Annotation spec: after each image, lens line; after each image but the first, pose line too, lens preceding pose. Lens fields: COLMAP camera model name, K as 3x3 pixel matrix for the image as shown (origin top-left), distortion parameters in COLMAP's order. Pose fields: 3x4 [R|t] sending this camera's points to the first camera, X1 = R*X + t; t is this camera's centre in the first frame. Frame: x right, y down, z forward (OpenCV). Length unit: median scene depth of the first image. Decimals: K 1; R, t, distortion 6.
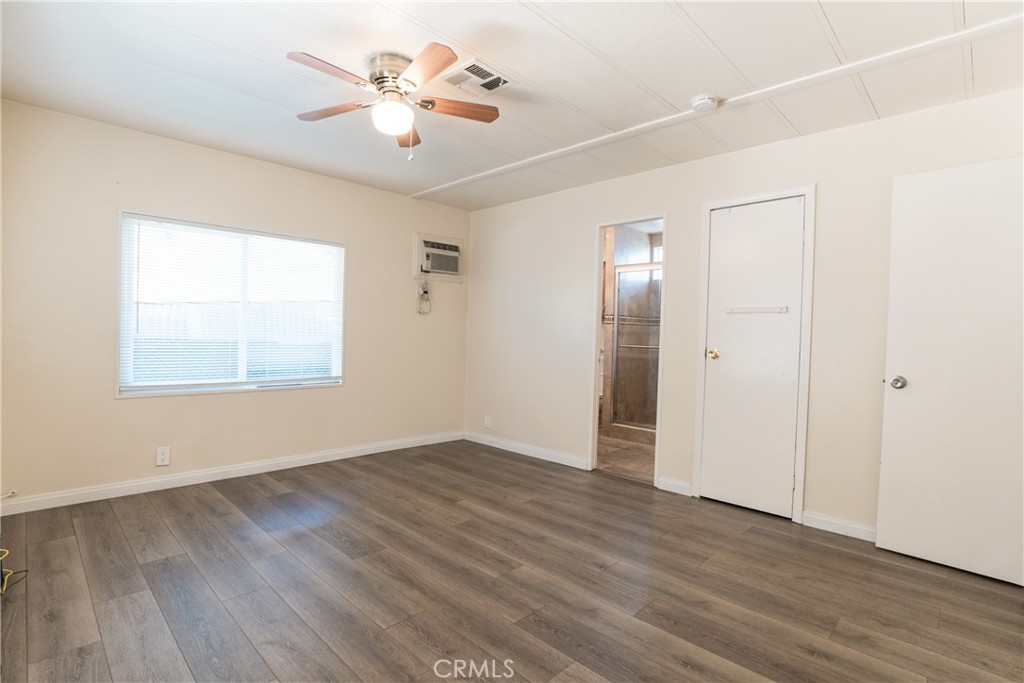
lens RADIAL K [[496.4, 0, 511.7], [0, 496.4, 342.3], [0, 0, 1]] dist [-0.043592, 0.009237]
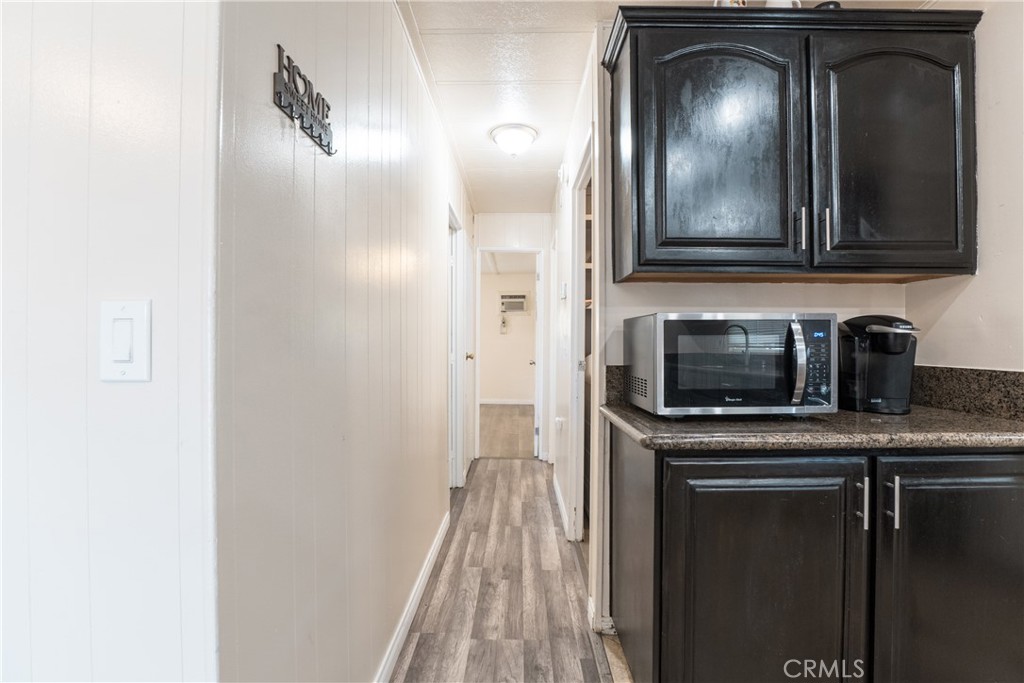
lens RADIAL K [[496.4, 0, 513.9], [0, 496.4, 341.9], [0, 0, 1]] dist [-0.043592, 0.009237]
pose [[0.688525, -0.021678, -0.724888, 1.777297], [0.002572, 0.999620, -0.027451, 0.037202], [0.725208, 0.017037, 0.688319, -0.402653]]
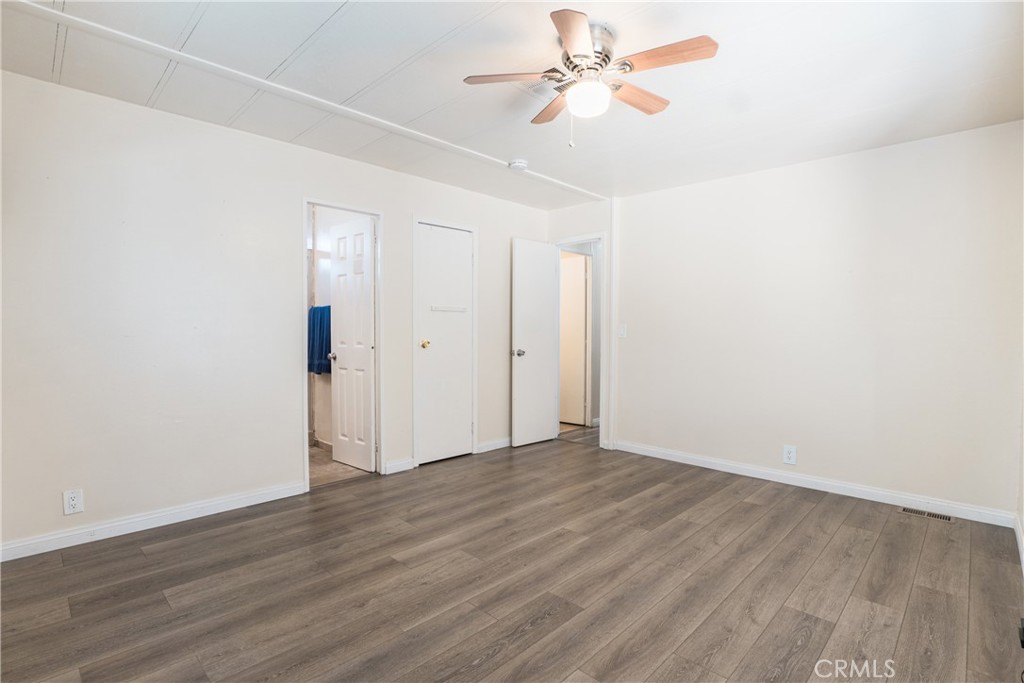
lens RADIAL K [[496.4, 0, 510.6], [0, 496.4, 334.4], [0, 0, 1]] dist [-0.043592, 0.009237]
pose [[-0.010152, -0.034904, 0.999339, -0.827131], [0.010397, 0.999333, 0.035010, -0.040809], [-0.999894, 0.010745, -0.009782, 0.817965]]
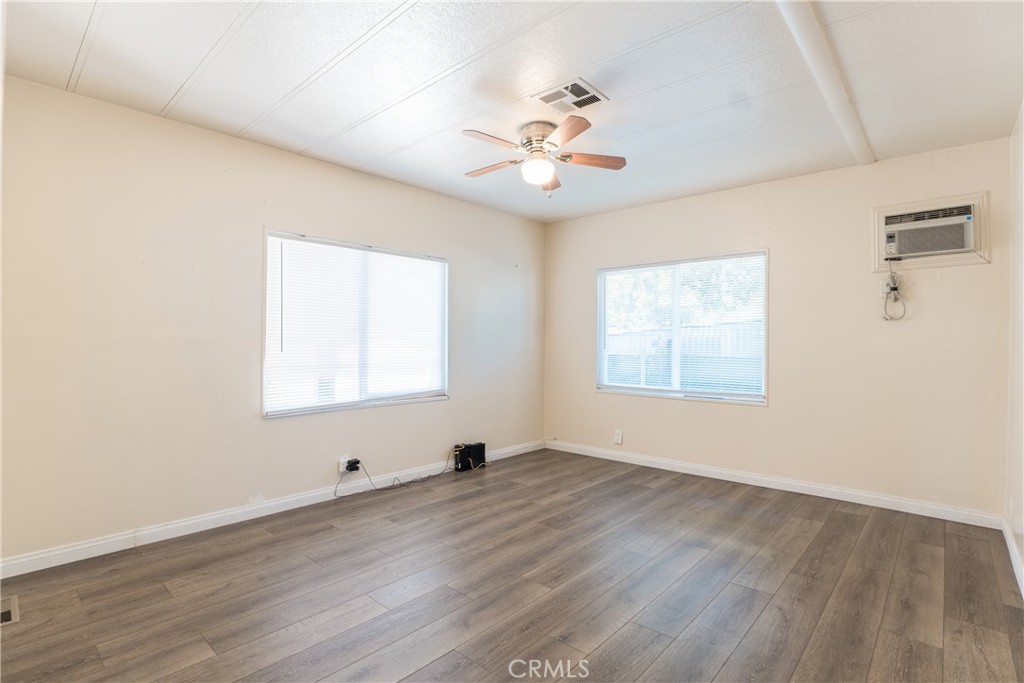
lens RADIAL K [[496.4, 0, 506.0], [0, 496.4, 340.6], [0, 0, 1]] dist [-0.043592, 0.009237]
pose [[0.037125, -0.027042, -0.998945, 0.699848], [-0.023308, 0.999338, -0.027919, 0.004964], [0.999039, 0.024320, 0.036470, 0.624660]]
